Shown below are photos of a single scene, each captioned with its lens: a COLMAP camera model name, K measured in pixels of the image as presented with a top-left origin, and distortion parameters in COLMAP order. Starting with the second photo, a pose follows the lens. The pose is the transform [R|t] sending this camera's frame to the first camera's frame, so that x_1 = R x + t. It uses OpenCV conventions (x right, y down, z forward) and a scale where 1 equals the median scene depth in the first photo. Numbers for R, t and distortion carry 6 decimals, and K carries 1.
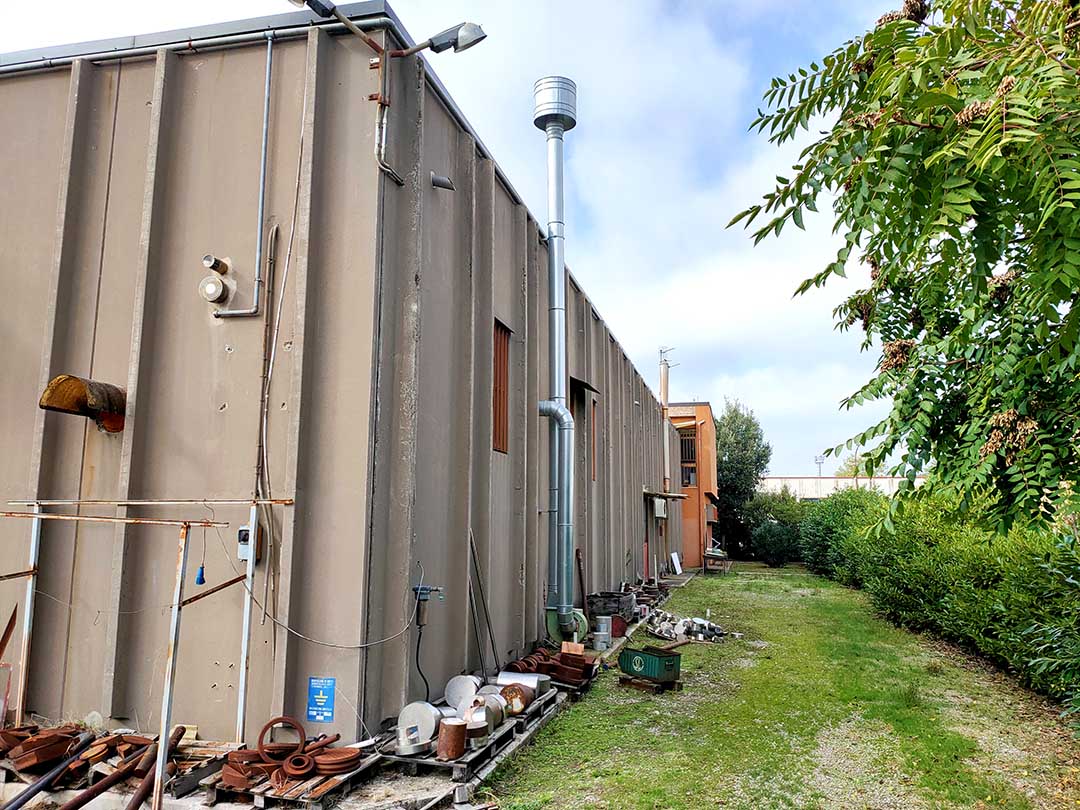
lens RADIAL K [[846.8, 0, 540.0], [0, 846.8, 405.0], [0, 0, 1]] dist [0.138864, -0.172607]
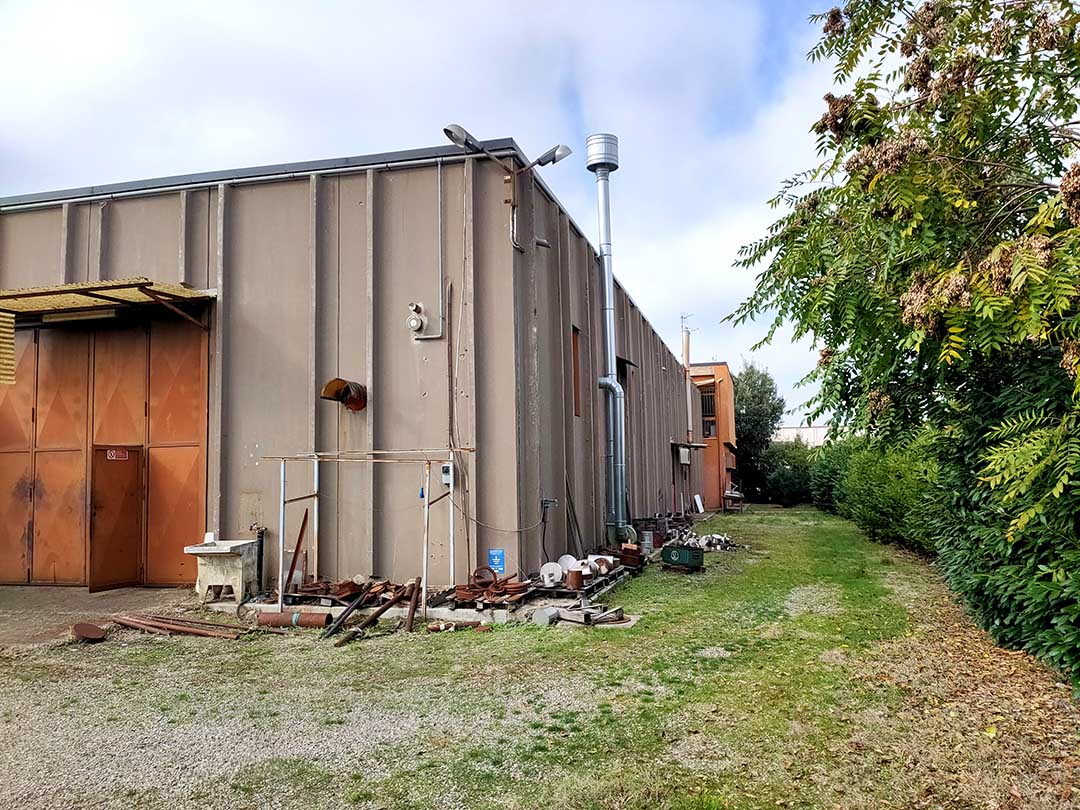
lens RADIAL K [[846.8, 0, 540.0], [0, 846.8, 405.0], [0, 0, 1]] dist [0.138864, -0.172607]
pose [[0.999390, -0.025659, -0.023682, -0.090304], [0.026849, 0.998320, 0.051345, -0.047431], [0.022325, -0.051950, 0.998400, -0.545889]]
